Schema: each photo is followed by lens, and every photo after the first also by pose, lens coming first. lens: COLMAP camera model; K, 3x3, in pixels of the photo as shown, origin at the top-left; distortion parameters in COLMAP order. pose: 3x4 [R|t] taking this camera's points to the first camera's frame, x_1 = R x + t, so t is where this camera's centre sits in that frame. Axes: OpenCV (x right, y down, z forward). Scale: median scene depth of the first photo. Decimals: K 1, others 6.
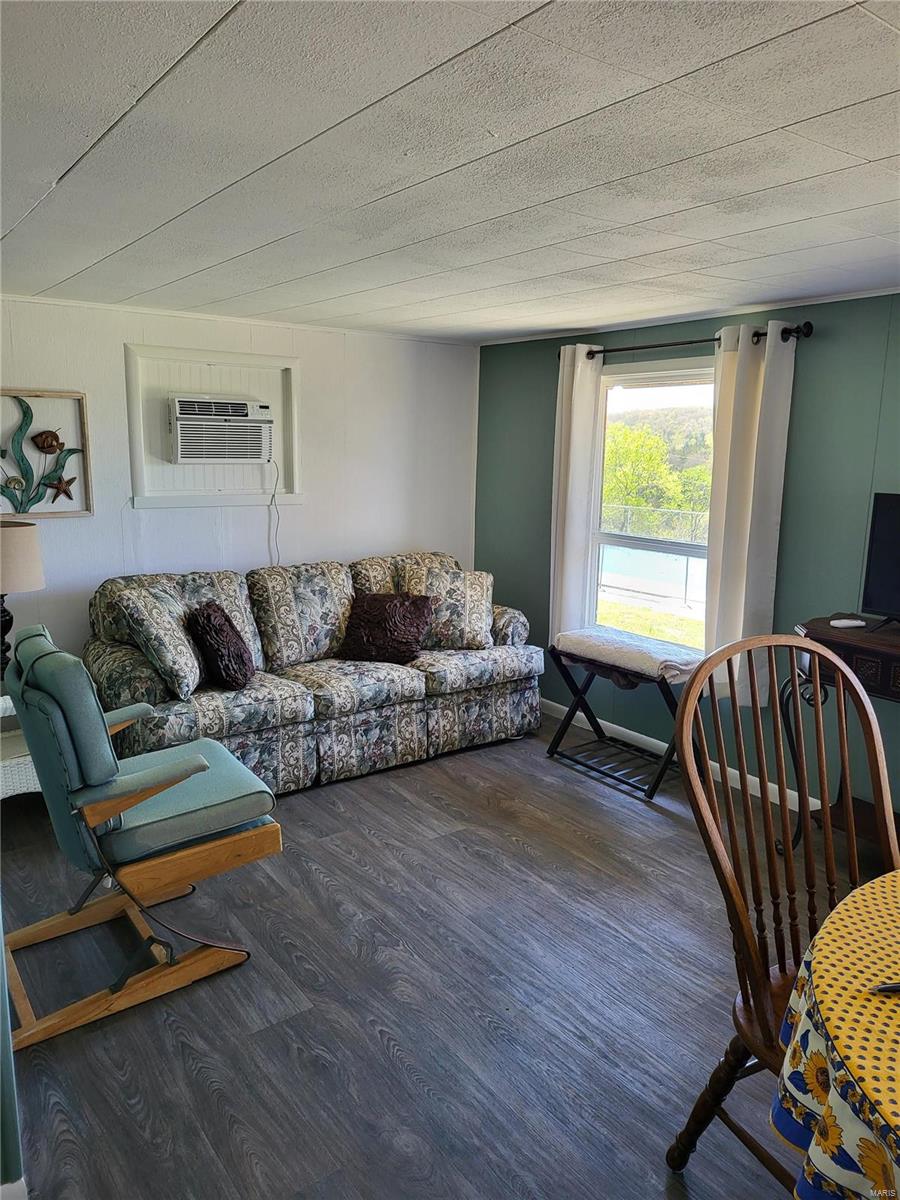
lens RADIAL K [[853.6, 0, 448.7], [0, 853.6, 598.4], [0, 0, 1]] dist [0.026192, -0.008538]
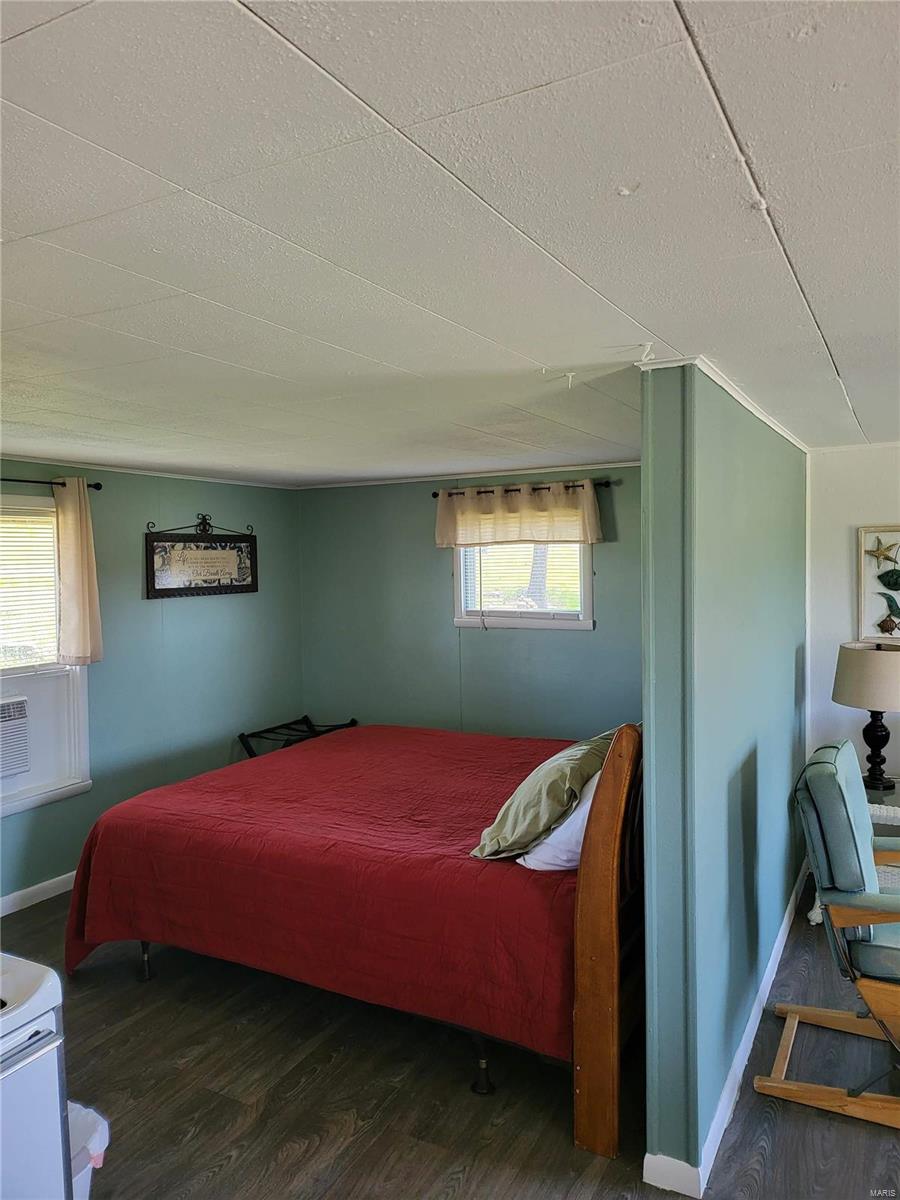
lens RADIAL K [[853.6, 0, 449.4], [0, 853.6, 599.7], [0, 0, 1]] dist [0.026192, -0.008538]
pose [[0.444537, 0.033454, -0.895135, 0.330336], [-0.146758, 0.988519, -0.035938, -0.037909], [0.883656, 0.147344, 0.444344, -0.002247]]
